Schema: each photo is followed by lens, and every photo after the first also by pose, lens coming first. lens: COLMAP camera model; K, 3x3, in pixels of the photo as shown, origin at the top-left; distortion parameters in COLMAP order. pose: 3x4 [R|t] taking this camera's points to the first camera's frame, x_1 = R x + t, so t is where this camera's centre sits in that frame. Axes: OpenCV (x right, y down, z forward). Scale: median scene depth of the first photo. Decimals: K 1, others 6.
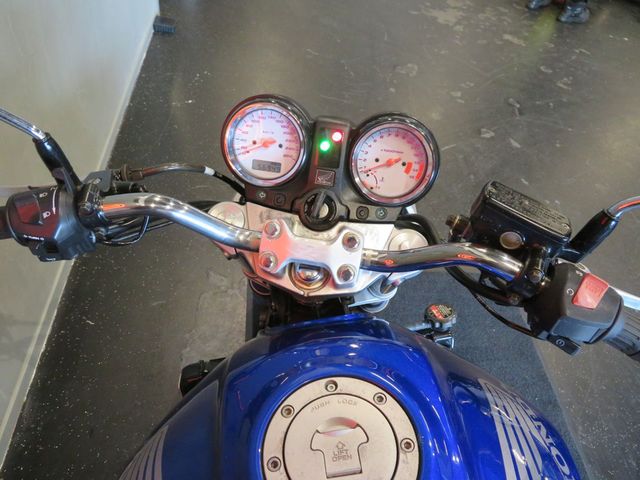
lens RADIAL K [[458.5, 0, 320.0], [0, 458.5, 240.0], [0, 0, 1]] dist [-0.007249, 0.002983]
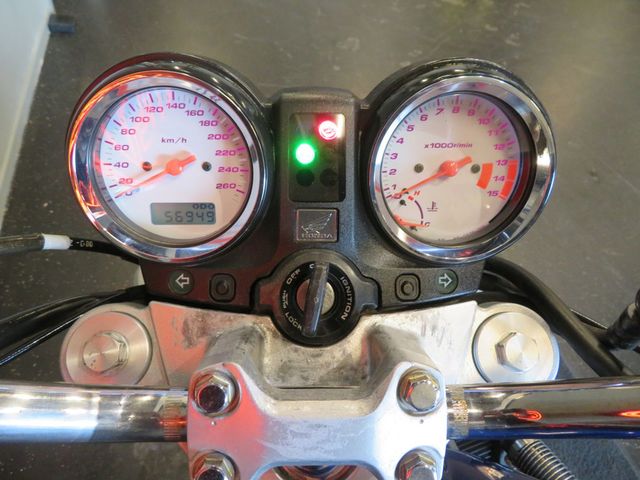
lens RADIAL K [[486.7, 0, 320.0], [0, 486.7, 240.0], [0, 0, 1]] dist [-0.000163, 0.000776]
pose [[0.985195, -0.150057, 0.082901, -0.026674], [0.149444, 0.988677, 0.013586, -0.123667], [-0.084001, -0.000996, 0.996465, 0.513585]]
